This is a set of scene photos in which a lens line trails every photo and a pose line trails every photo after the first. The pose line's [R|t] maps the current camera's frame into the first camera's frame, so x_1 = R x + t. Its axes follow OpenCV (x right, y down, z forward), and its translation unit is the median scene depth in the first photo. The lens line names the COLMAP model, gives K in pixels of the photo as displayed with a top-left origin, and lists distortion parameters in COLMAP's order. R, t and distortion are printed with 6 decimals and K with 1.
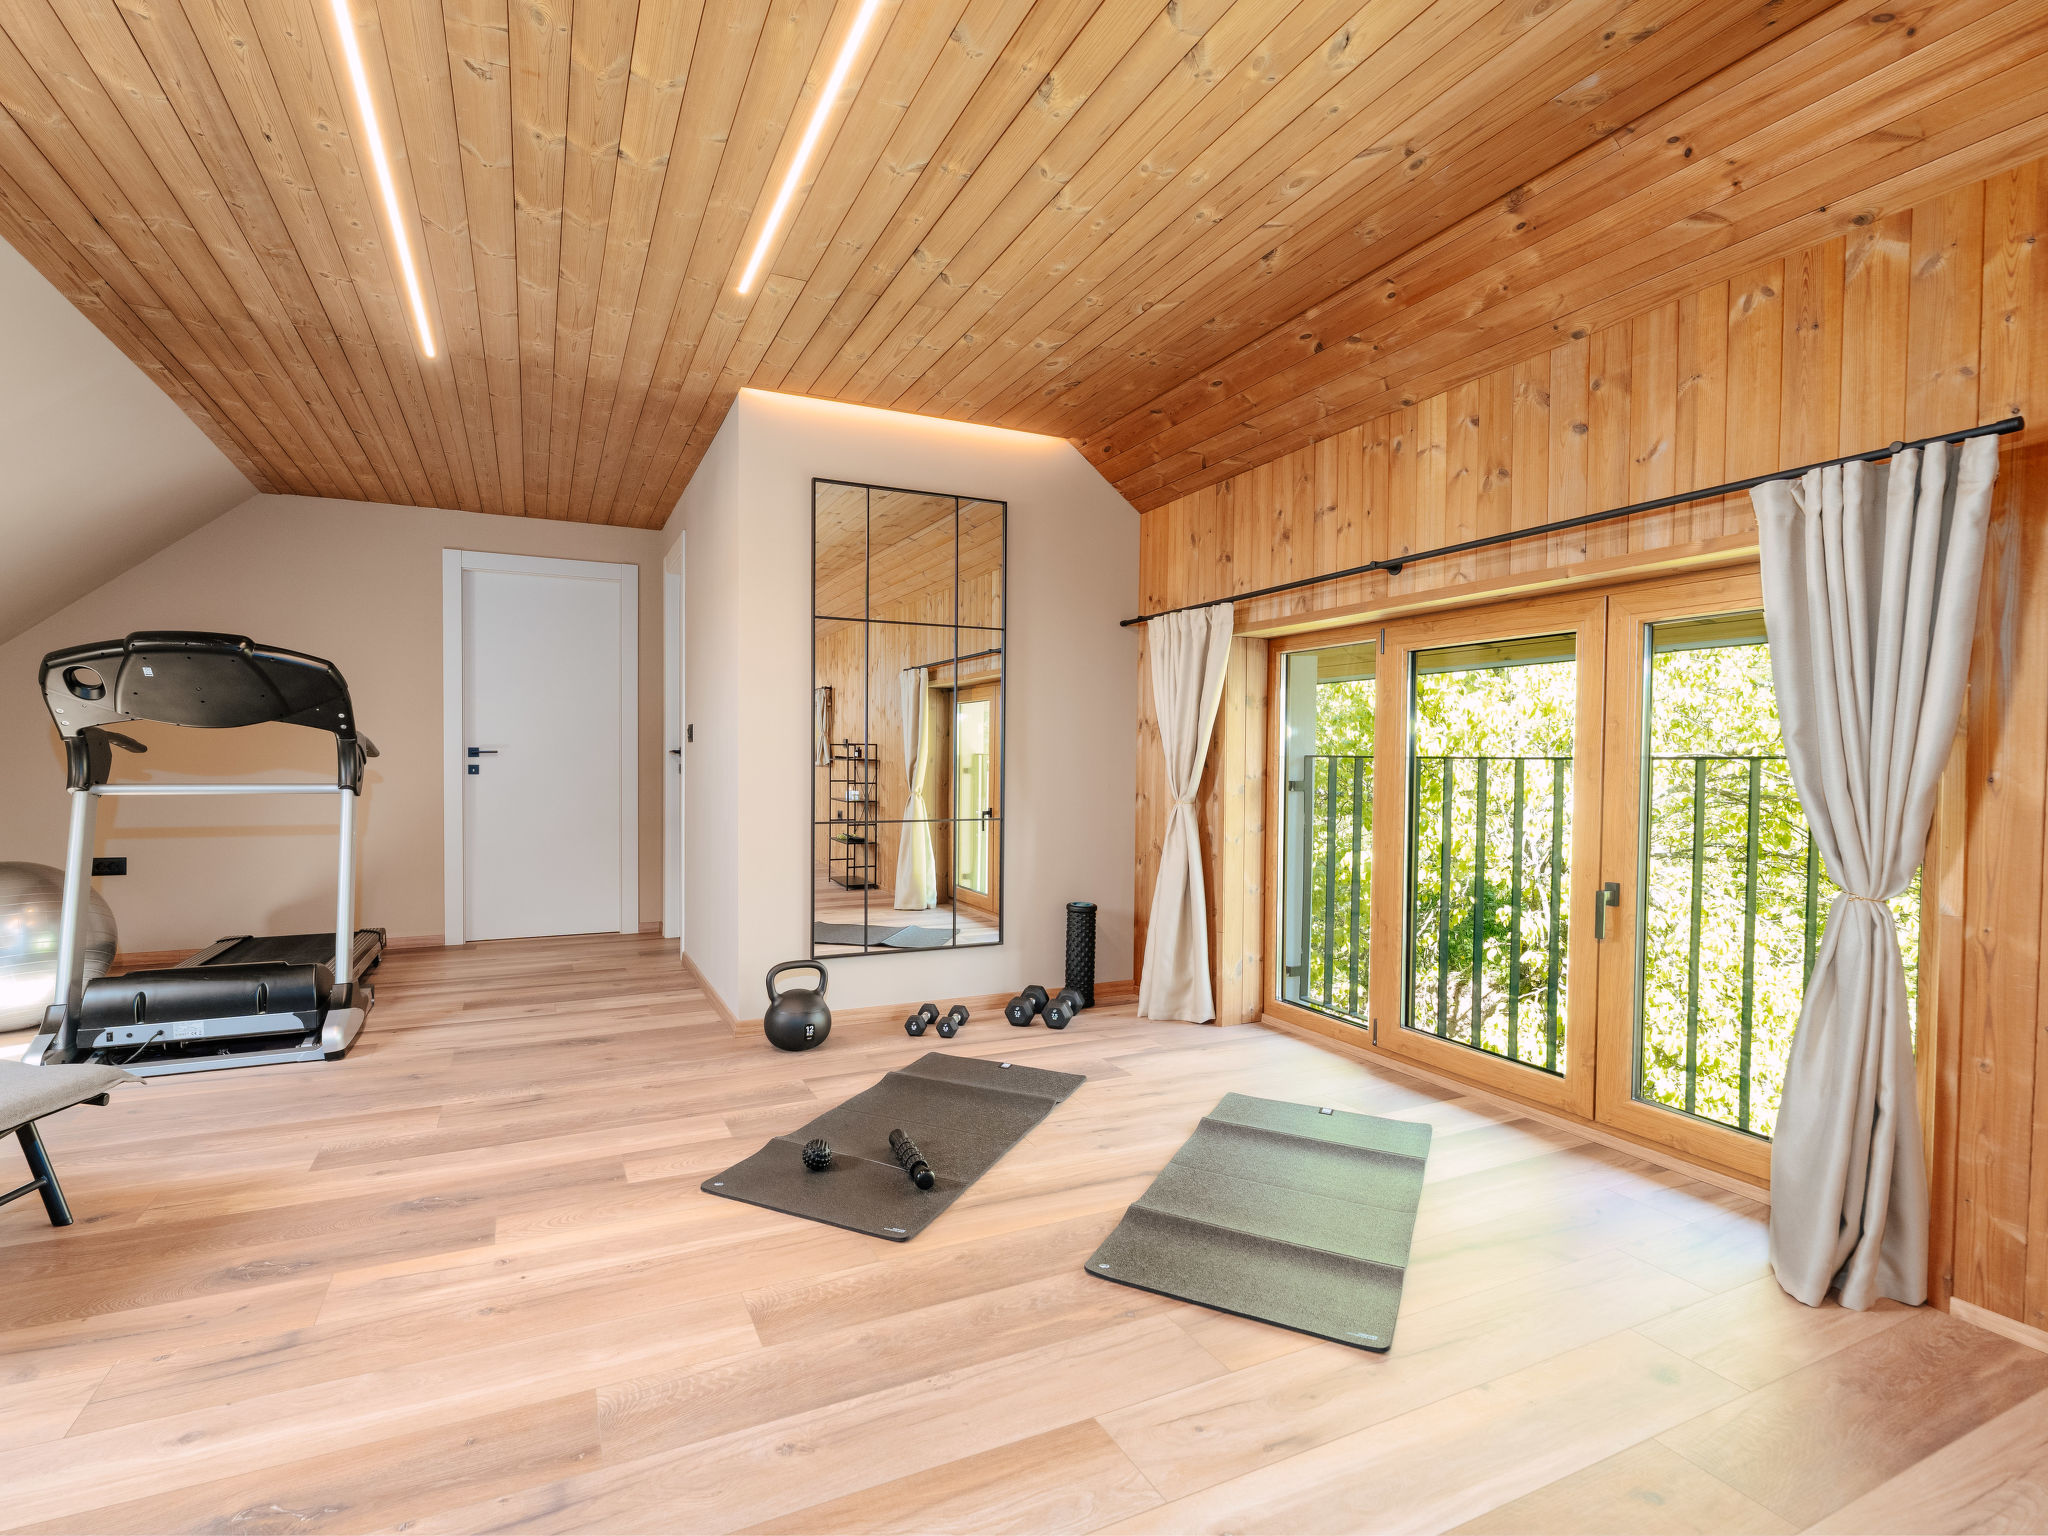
lens RADIAL K [[916.2, 0, 1023.5], [0, 916.2, 779.9], [0, 0, 1]] dist [-0.001983, -0.000233]
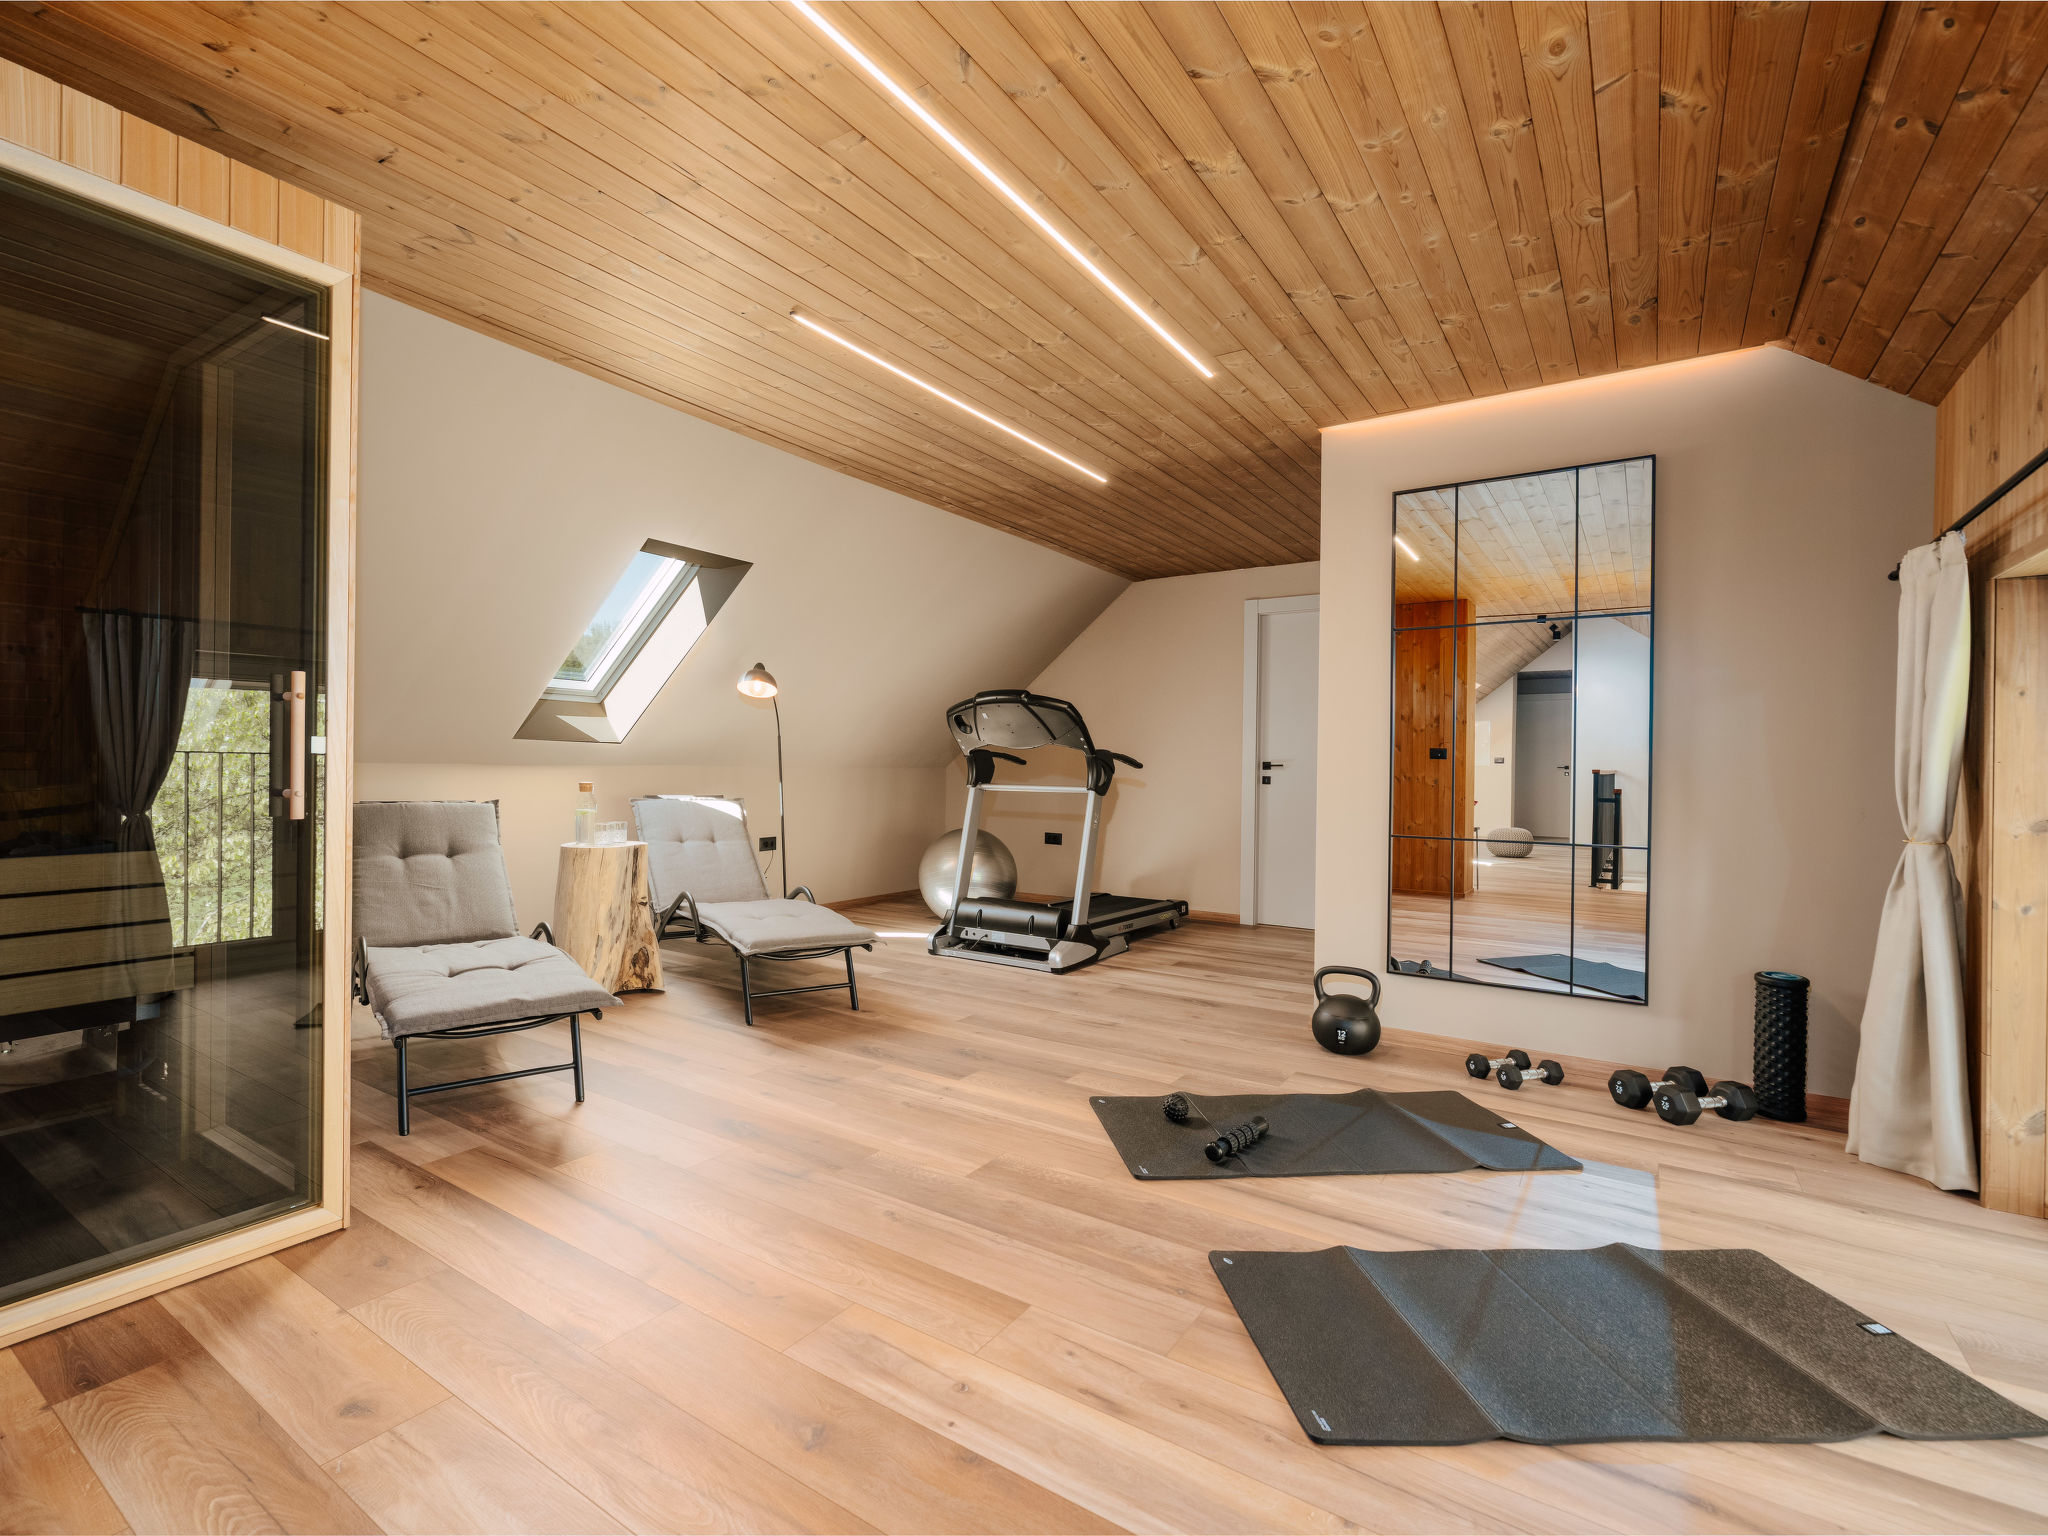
lens RADIAL K [[939.6, 0, 1024.0], [0, 939.6, 768.0], [0, 0, 1]] dist [-0.000823, -0.000055]
pose [[0.549029, 0.003136, -0.835797, 0.502752], [-0.028077, 0.999498, -0.014693, -0.000609], [0.835331, 0.031534, 0.548842, 0.126237]]
